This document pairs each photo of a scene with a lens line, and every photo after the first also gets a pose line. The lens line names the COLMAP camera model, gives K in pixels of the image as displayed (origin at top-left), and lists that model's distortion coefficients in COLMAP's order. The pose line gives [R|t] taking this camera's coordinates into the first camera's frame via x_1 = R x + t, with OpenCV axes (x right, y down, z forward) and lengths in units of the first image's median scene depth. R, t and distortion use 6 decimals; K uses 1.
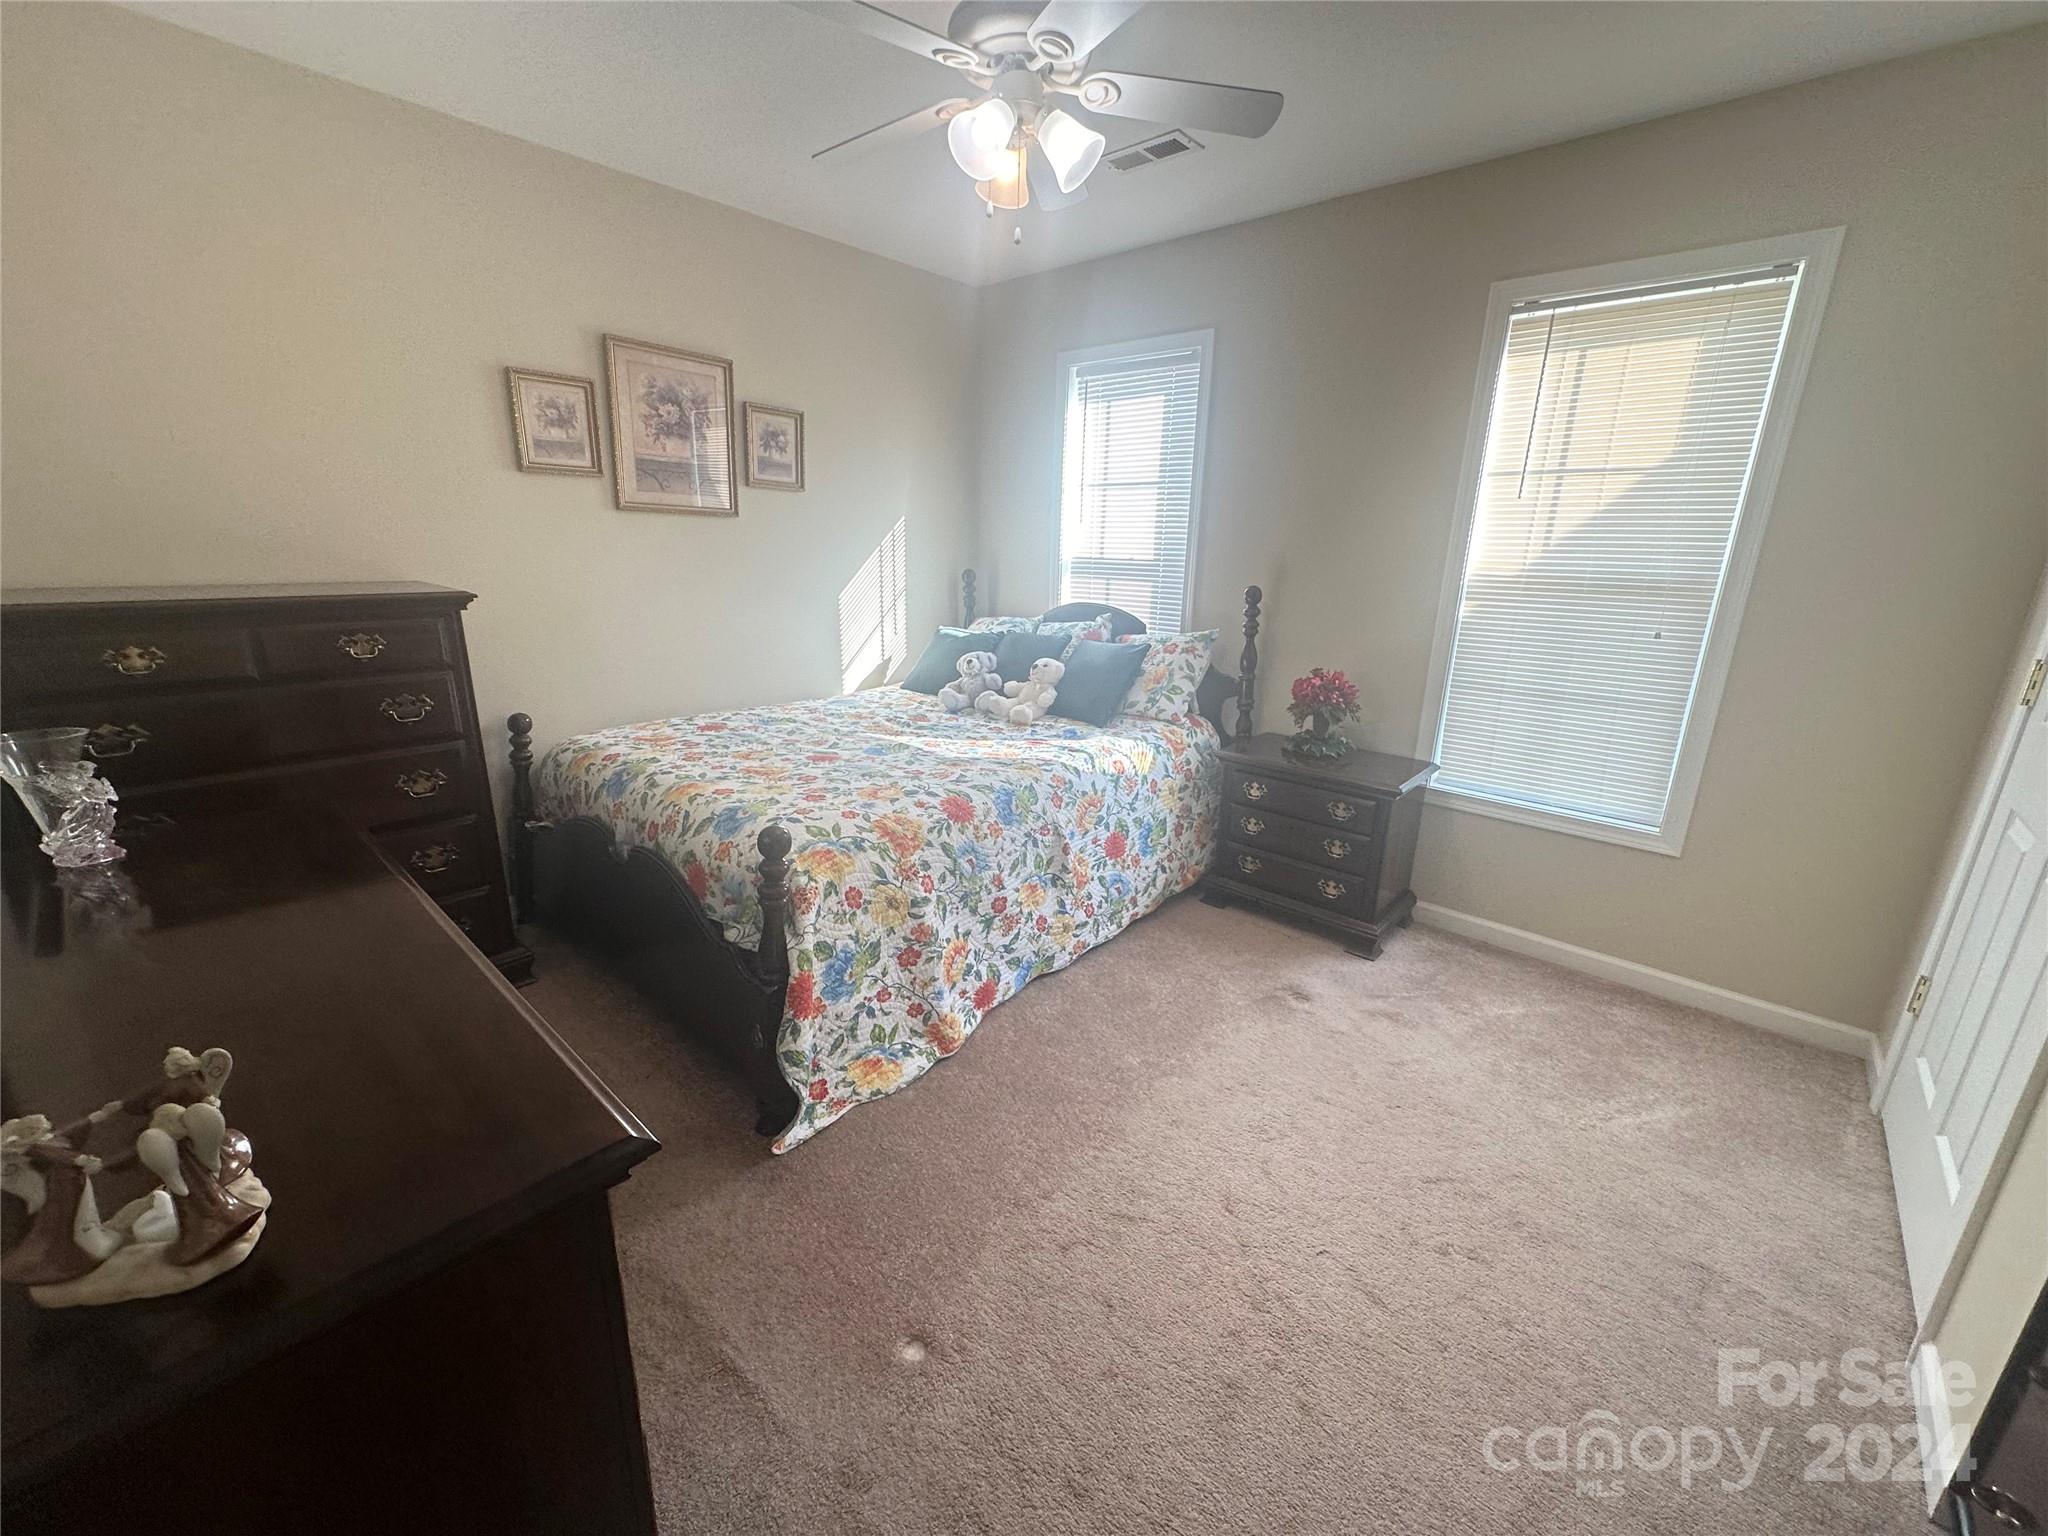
lens RADIAL K [[814.5, 0, 1024.9], [0, 814.5, 769.1], [0, 0, 1]] dist [-0.001592, 0.000786]
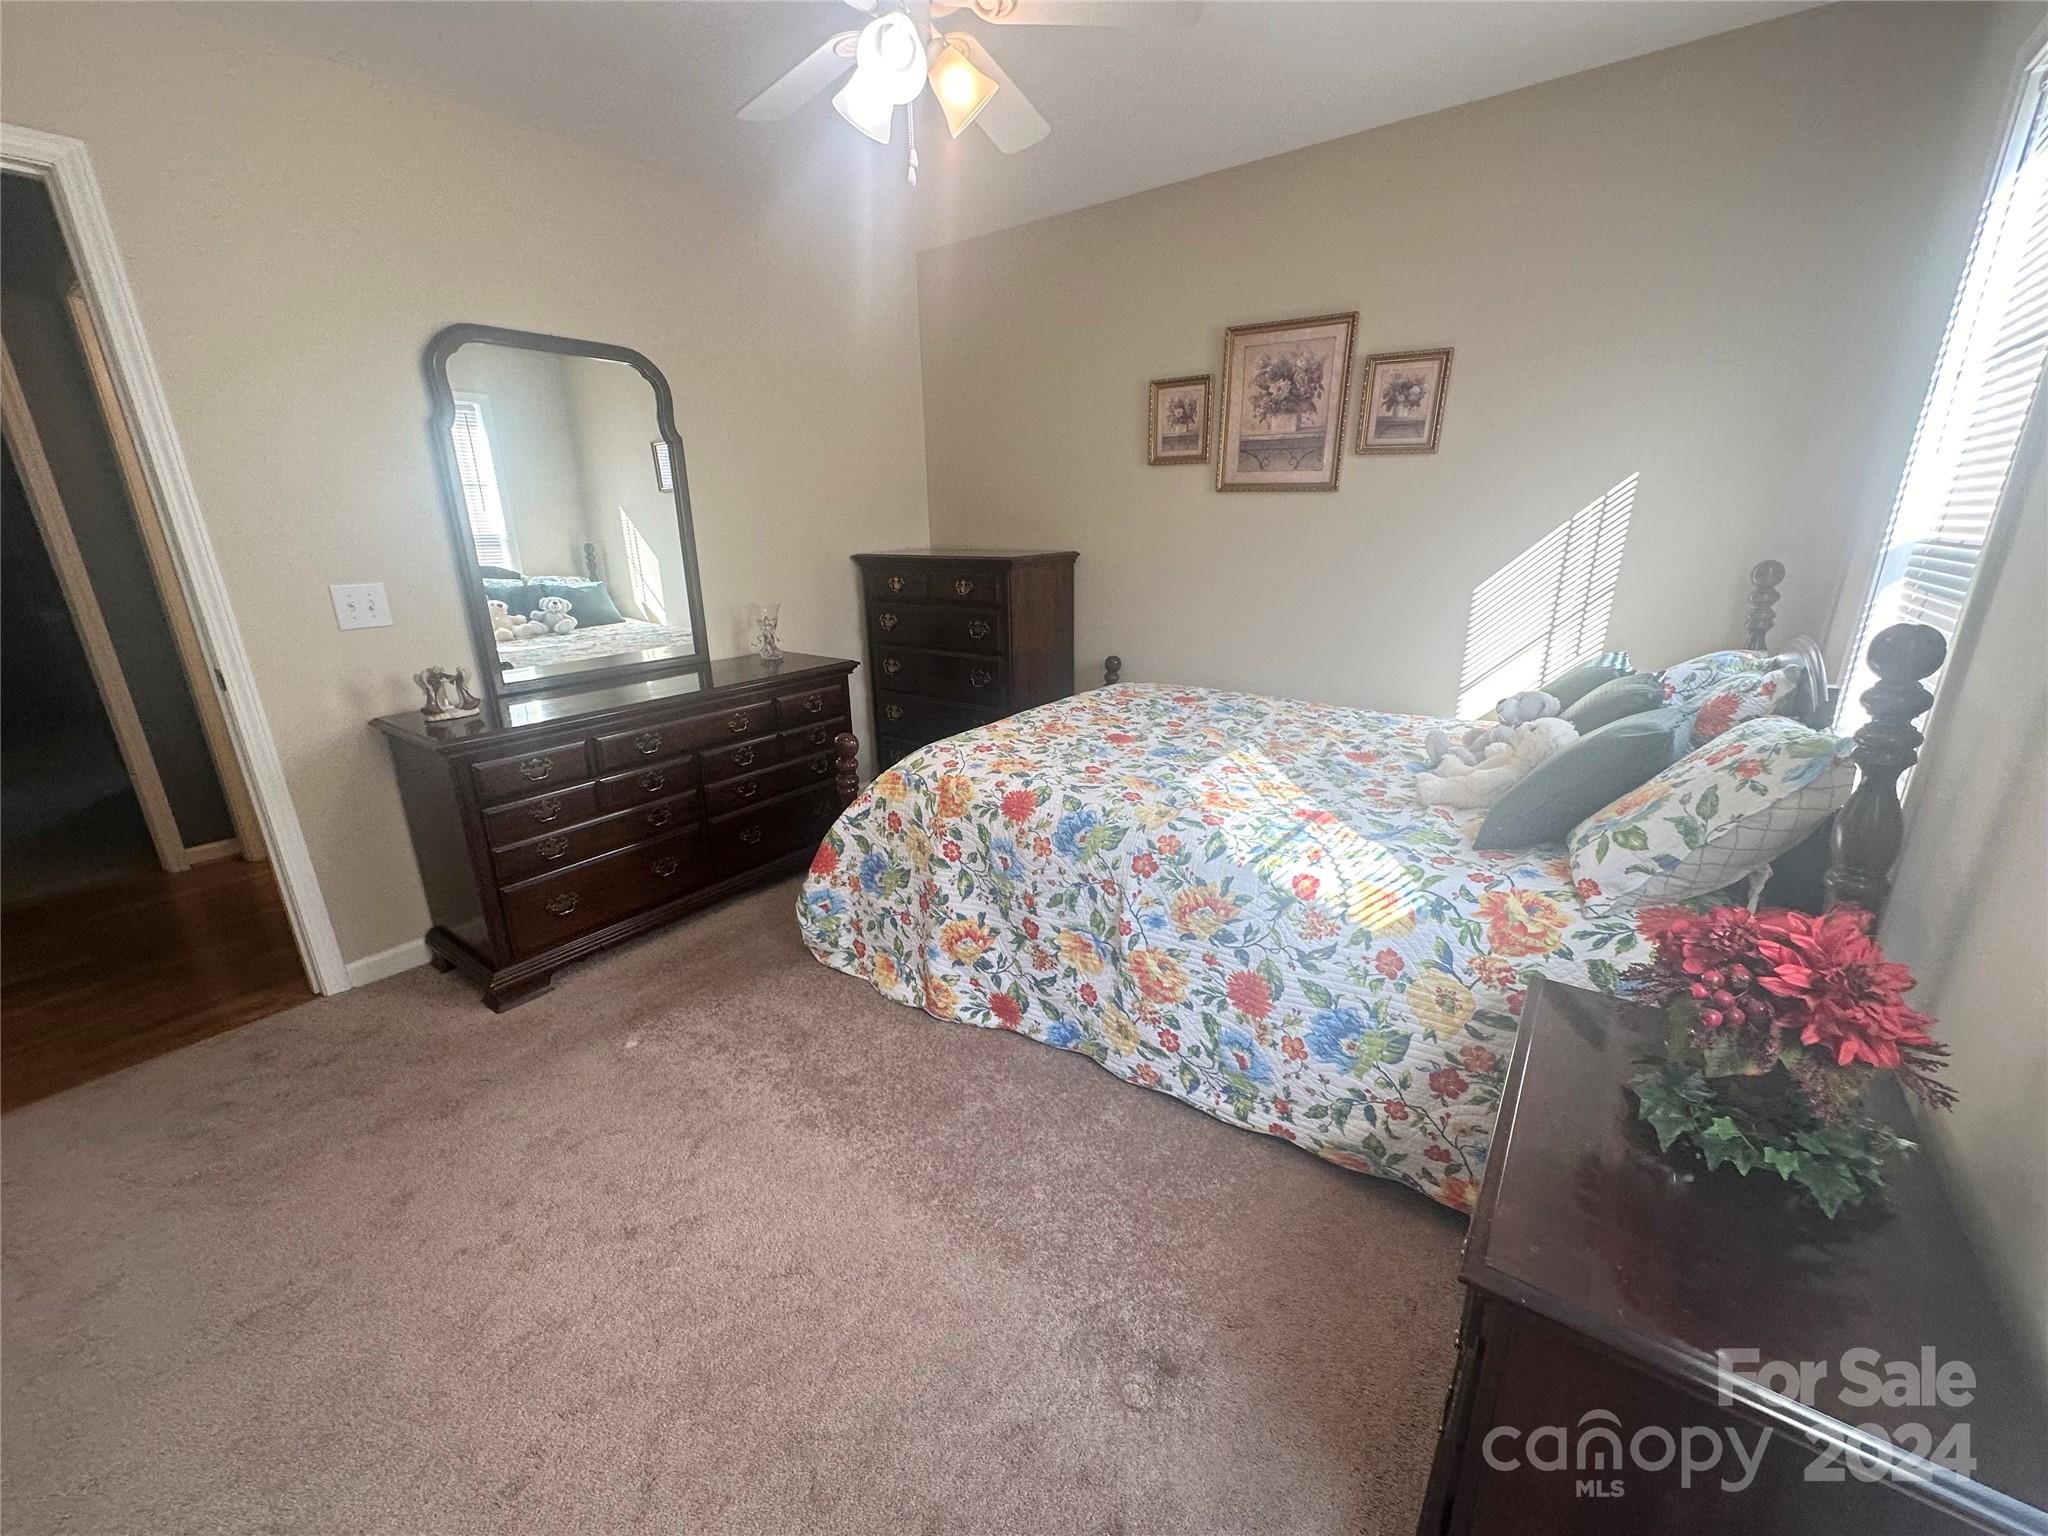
lens RADIAL K [[814.5, 0, 1027.4], [0, 814.5, 773.7], [0, 0, 1]] dist [-0.001592, 0.000786]
pose [[0.092240, 0.277559, -0.956270, 0.698749], [-0.258049, 0.934218, 0.246267, -0.188658], [0.961719, 0.224049, 0.157796, 0.746665]]
